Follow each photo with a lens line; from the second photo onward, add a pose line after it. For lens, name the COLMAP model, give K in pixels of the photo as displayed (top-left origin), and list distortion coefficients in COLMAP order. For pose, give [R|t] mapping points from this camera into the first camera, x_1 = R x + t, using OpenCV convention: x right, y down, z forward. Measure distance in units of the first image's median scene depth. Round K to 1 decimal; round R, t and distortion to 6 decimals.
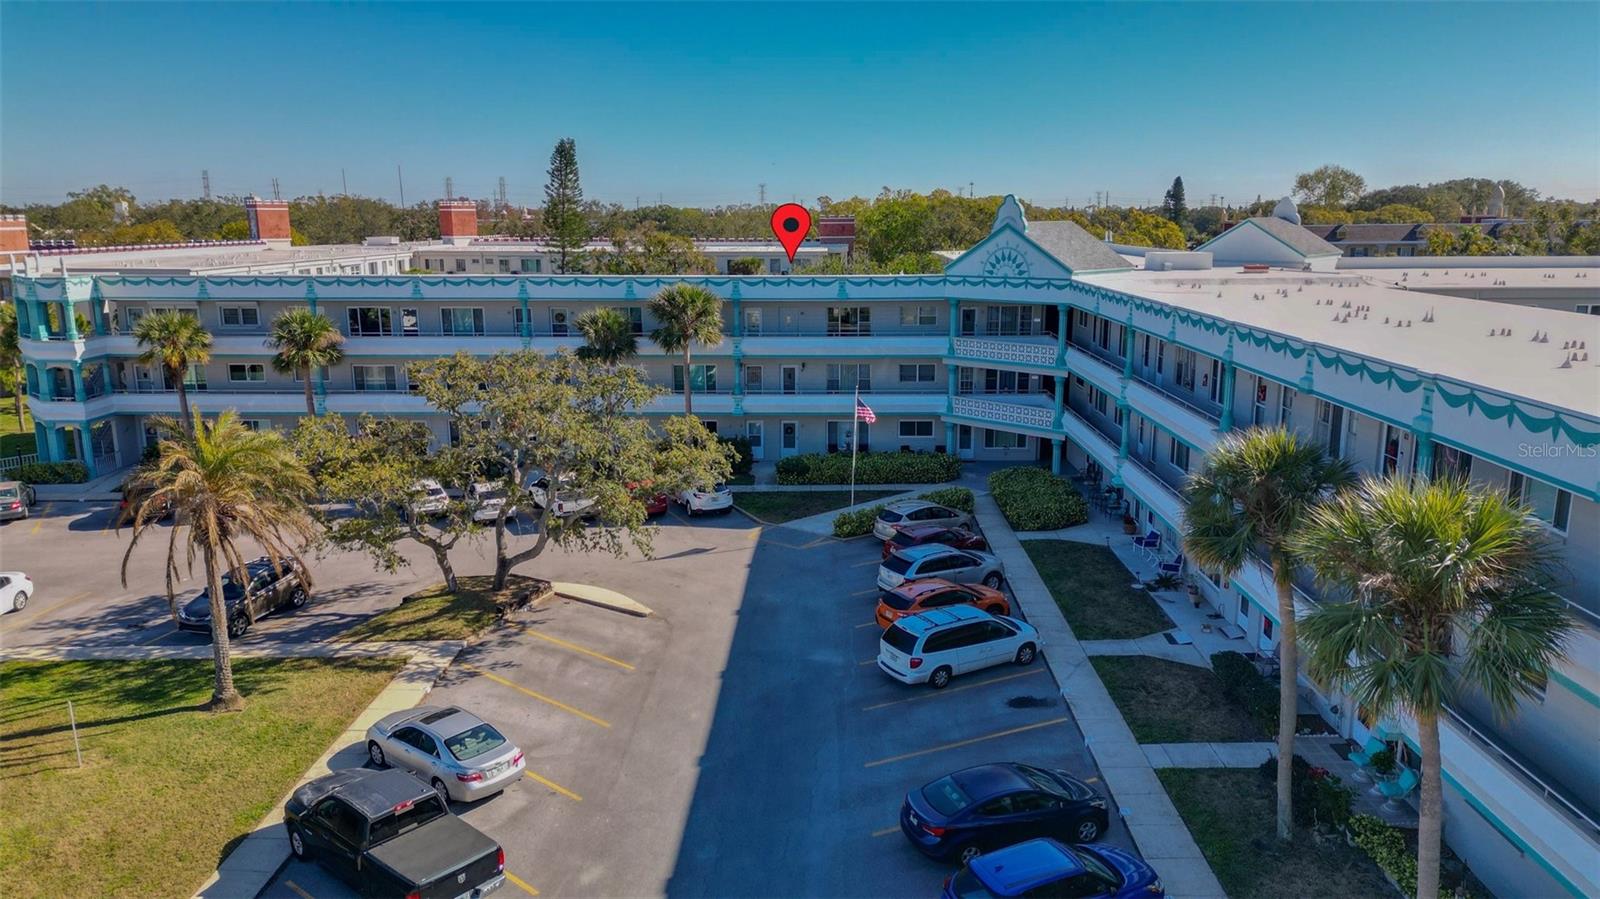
lens RADIAL K [[1106.1, 0, 794.3], [0, 1106.1, 447.7], [0, 0, 1]] dist [0.073838, -0.060230]
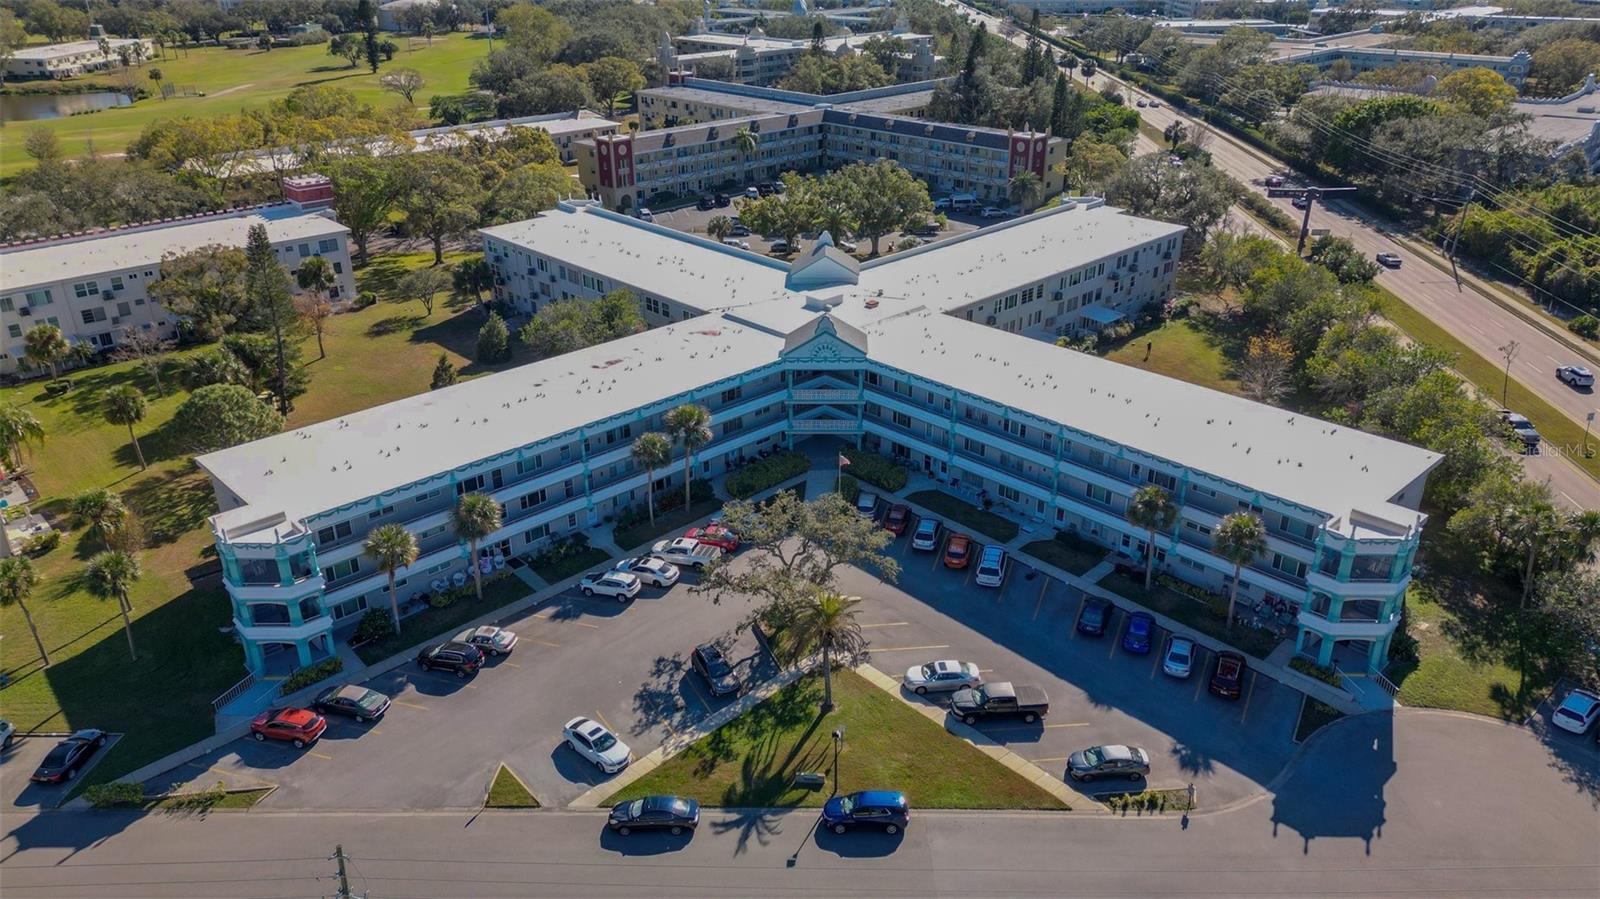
lens RADIAL K [[1106.1, 0, 794.3], [0, 1106.1, 447.7], [0, 0, 1]] dist [0.073838, -0.060230]
pose [[0.697882, -0.306766, 0.647191, -1.530852], [0.144950, 0.945425, 0.291825, -0.780246], [-0.701392, -0.109849, 0.704260, -0.412763]]
